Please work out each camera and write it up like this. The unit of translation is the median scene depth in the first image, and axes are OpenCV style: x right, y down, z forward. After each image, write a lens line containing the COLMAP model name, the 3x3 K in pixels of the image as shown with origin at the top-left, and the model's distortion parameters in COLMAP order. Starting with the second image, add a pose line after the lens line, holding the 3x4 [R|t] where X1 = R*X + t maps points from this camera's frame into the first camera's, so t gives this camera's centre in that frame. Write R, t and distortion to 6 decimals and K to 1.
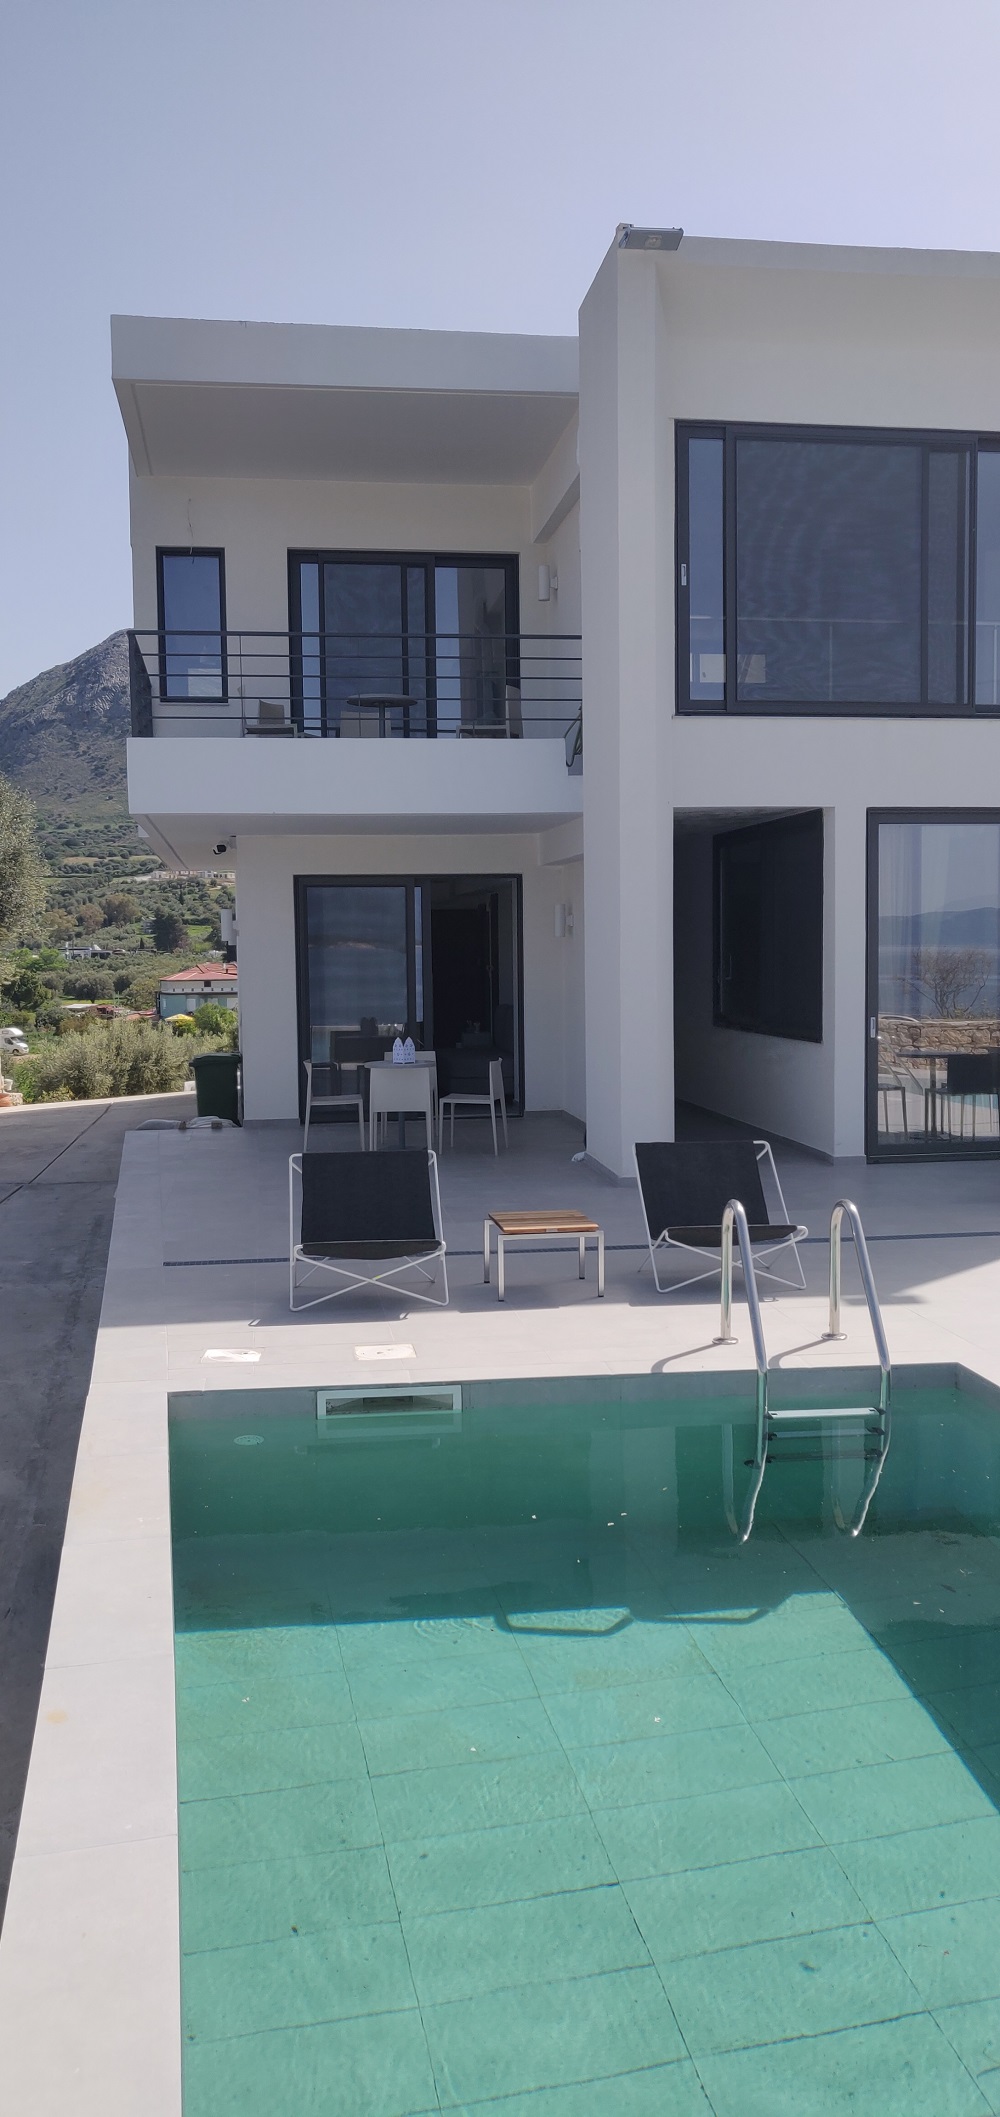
lens RADIAL K [[1627.9, 0, 499.0], [0, 1627.9, 1116.5], [0, 0, 1]] dist [-0.003062, 0.013224]
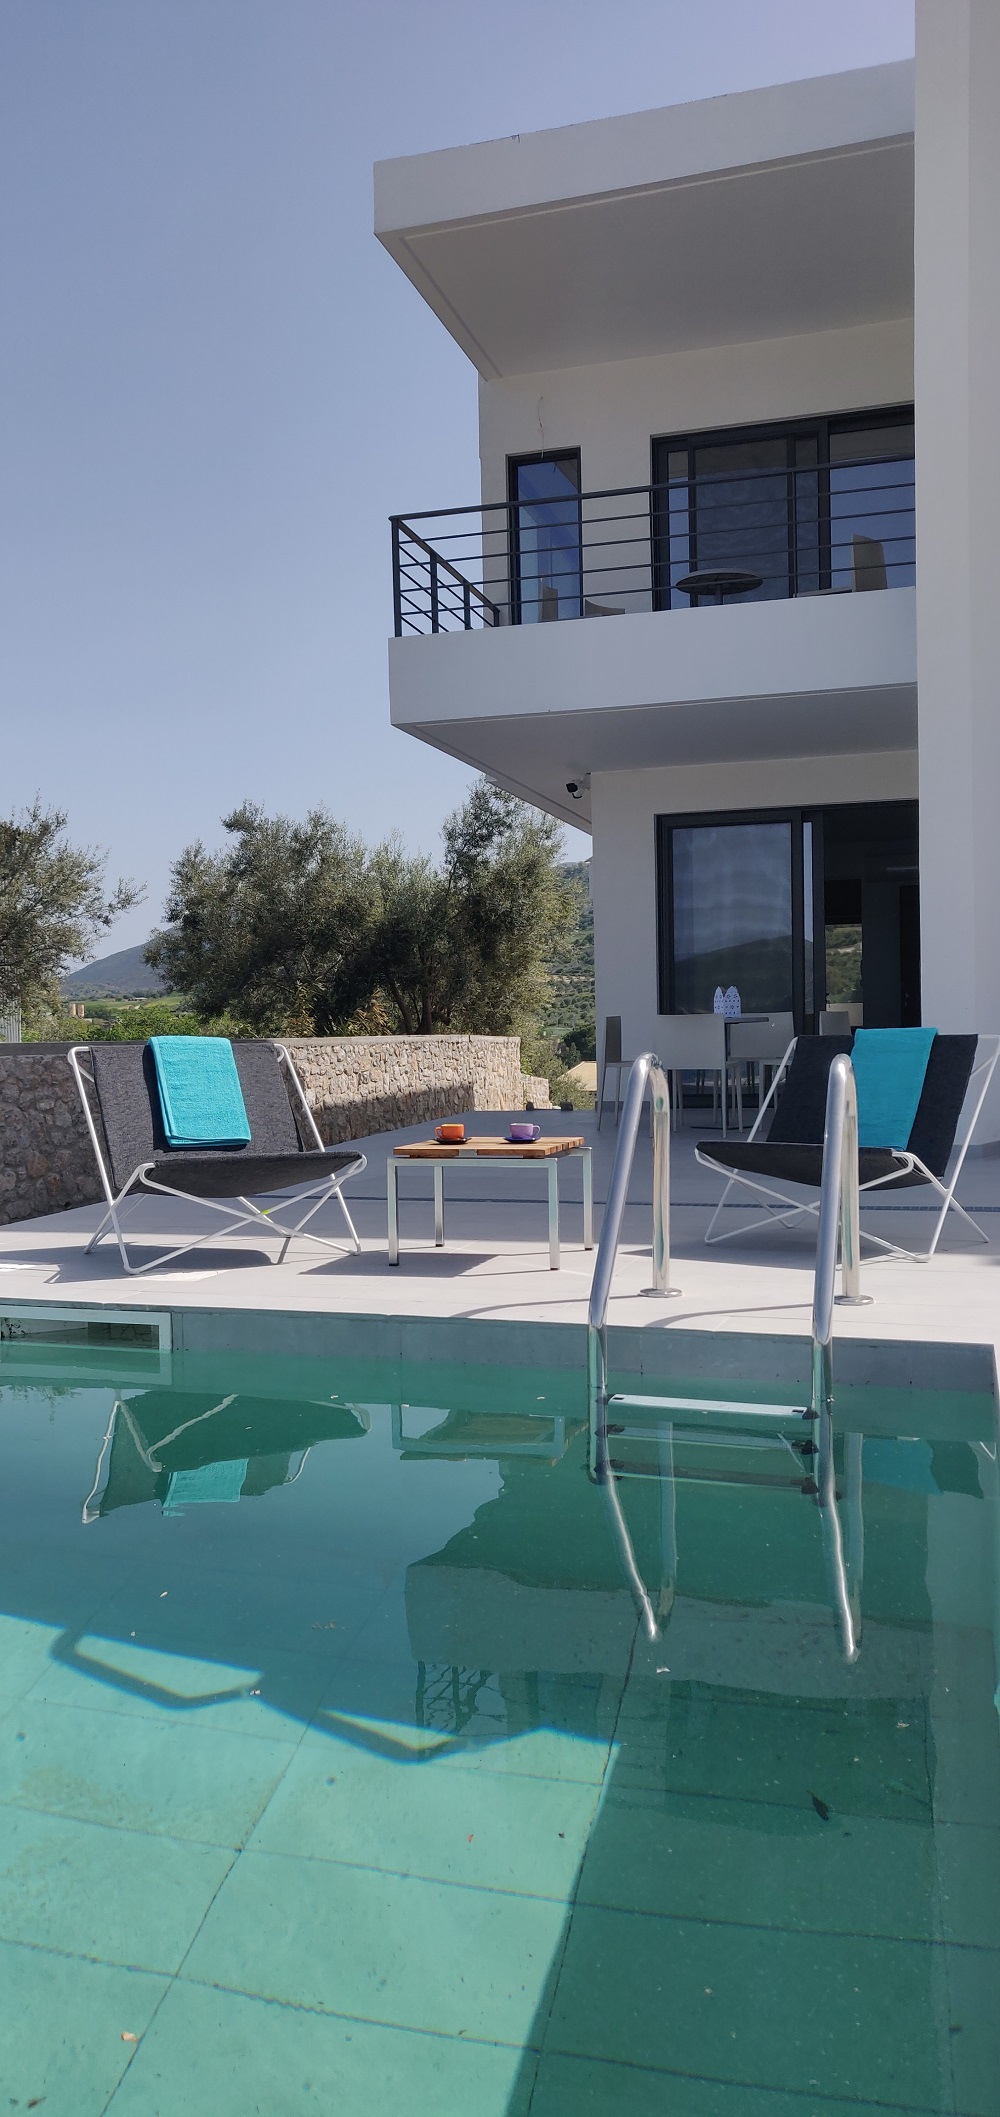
lens RADIAL K [[1627.9, 0, 499.0], [0, 1627.9, 1116.5], [0, 0, 1]] dist [-0.003062, 0.013224]
pose [[0.909941, 0.018299, -0.414334, 0.190930], [-0.036900, 0.998636, -0.036934, 0.054580], [0.413093, 0.048896, 0.909375, 0.234691]]
